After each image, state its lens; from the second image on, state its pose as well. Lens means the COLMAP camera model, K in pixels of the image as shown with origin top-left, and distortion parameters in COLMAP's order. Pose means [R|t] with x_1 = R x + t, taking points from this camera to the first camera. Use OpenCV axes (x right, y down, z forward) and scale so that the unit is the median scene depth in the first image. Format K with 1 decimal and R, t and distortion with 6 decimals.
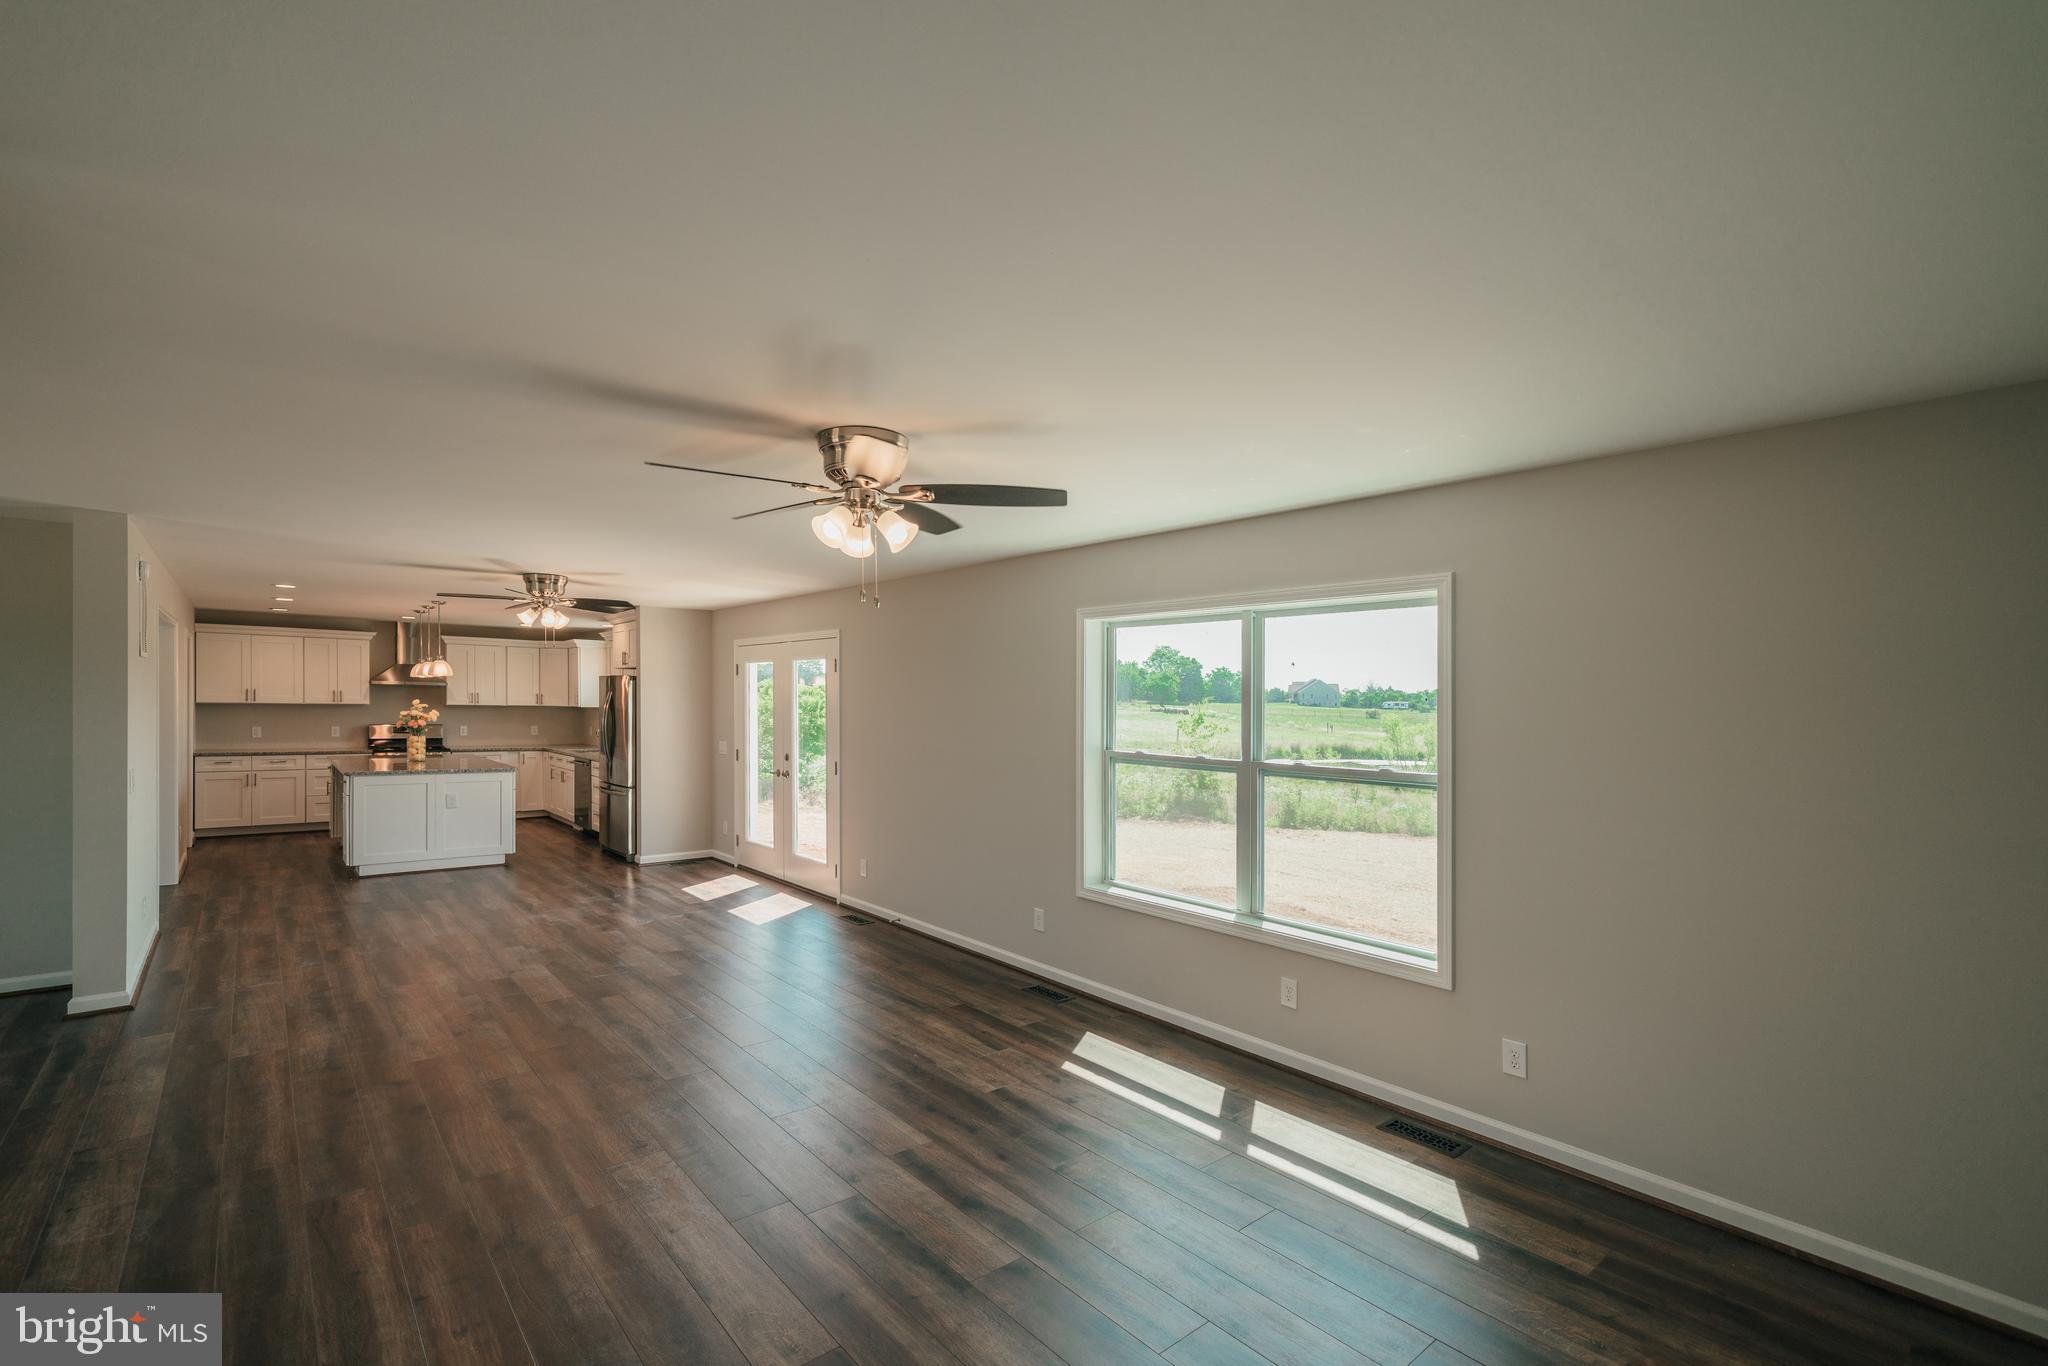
lens RADIAL K [[909.1, 0, 989.2], [0, 909.1, 708.5], [0, 0, 1]] dist [0.015582, 0.000110]
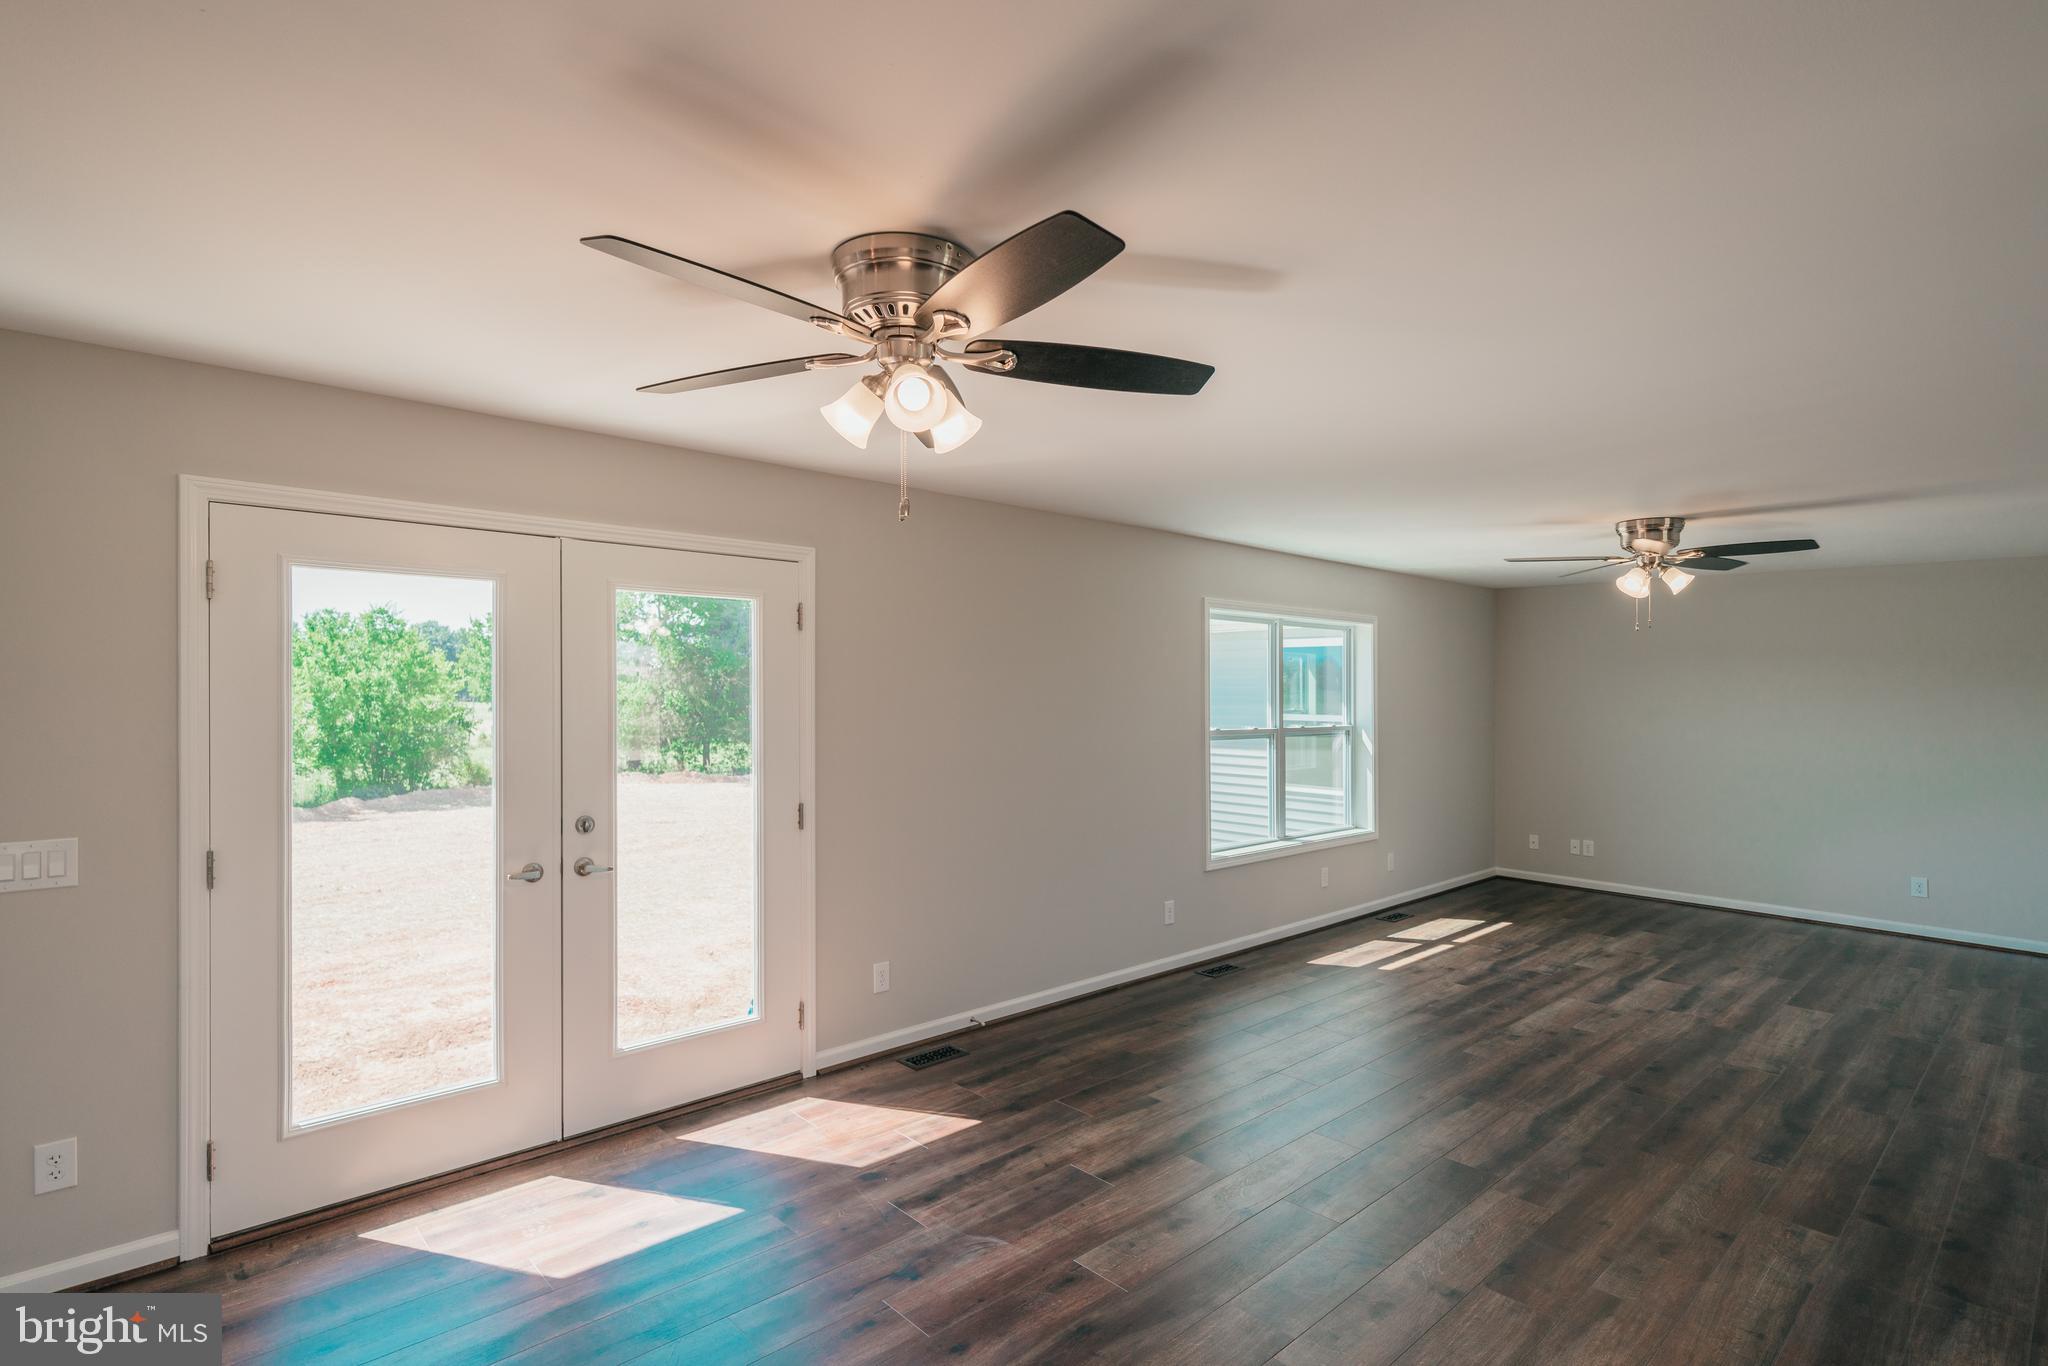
lens RADIAL K [[976.9, 0, 1025.8], [0, 976.9, 679.9], [0, 0, 1]] dist [-0.012262, 0.003333]
pose [[-0.046780, -0.006702, 0.998883, -1.108698], [-0.000771, 0.999977, 0.006673, -0.023479], [-0.998905, -0.000458, -0.046785, 1.378075]]
